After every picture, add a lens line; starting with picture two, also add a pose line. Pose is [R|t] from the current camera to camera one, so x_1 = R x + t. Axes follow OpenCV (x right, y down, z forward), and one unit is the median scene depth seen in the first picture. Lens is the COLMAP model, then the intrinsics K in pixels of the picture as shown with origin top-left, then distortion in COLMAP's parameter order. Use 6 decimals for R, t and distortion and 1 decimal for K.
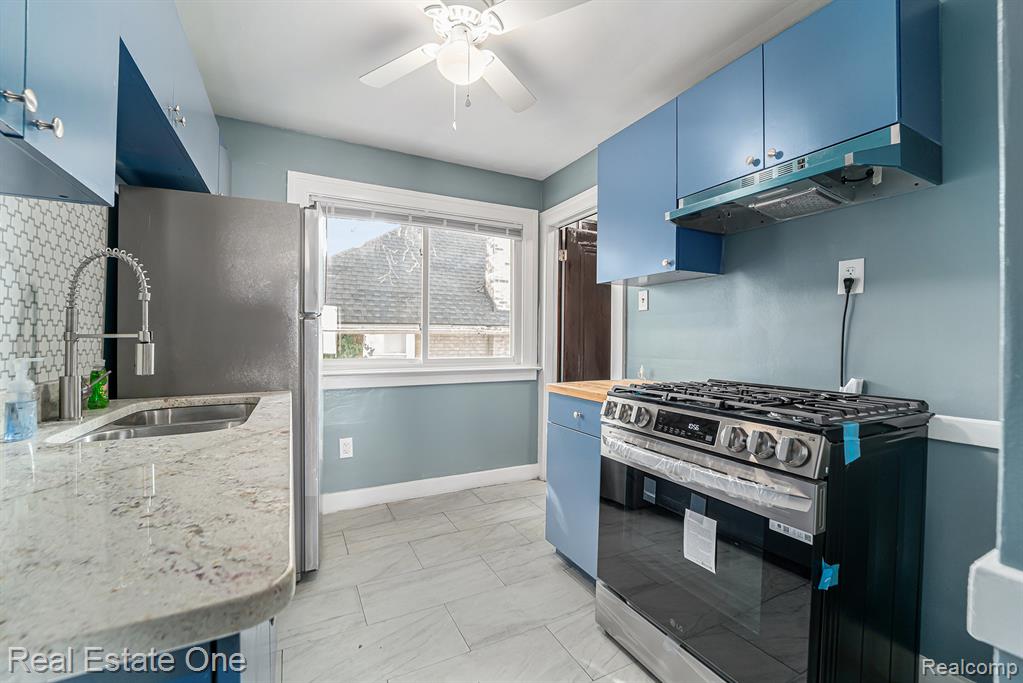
lens RADIAL K [[423.7, 0, 509.4], [0, 423.7, 346.2], [0, 0, 1]] dist [-0.016845, -0.000154]
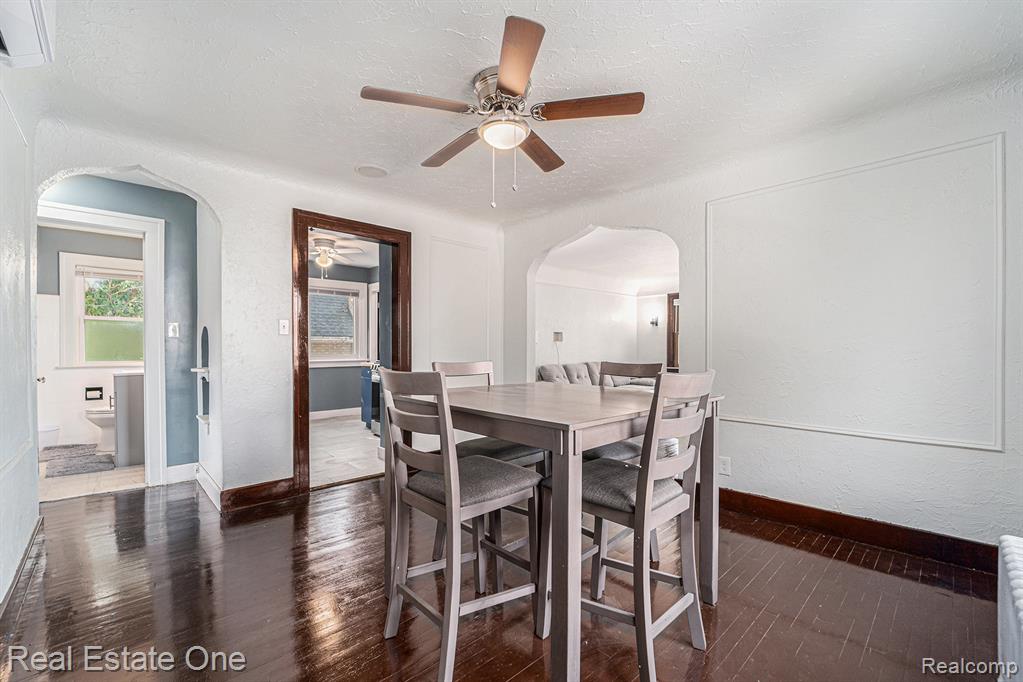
lens RADIAL K [[423.7, 0, 509.4], [0, 423.7, 345.7], [0, 0, 1]] dist [-0.016845, -0.000154]
pose [[0.961111, -0.004528, 0.276125, 0.162776], [0.008879, 0.999855, -0.014509, 0.016828], [-0.276019, 0.016397, 0.961012, -1.152764]]
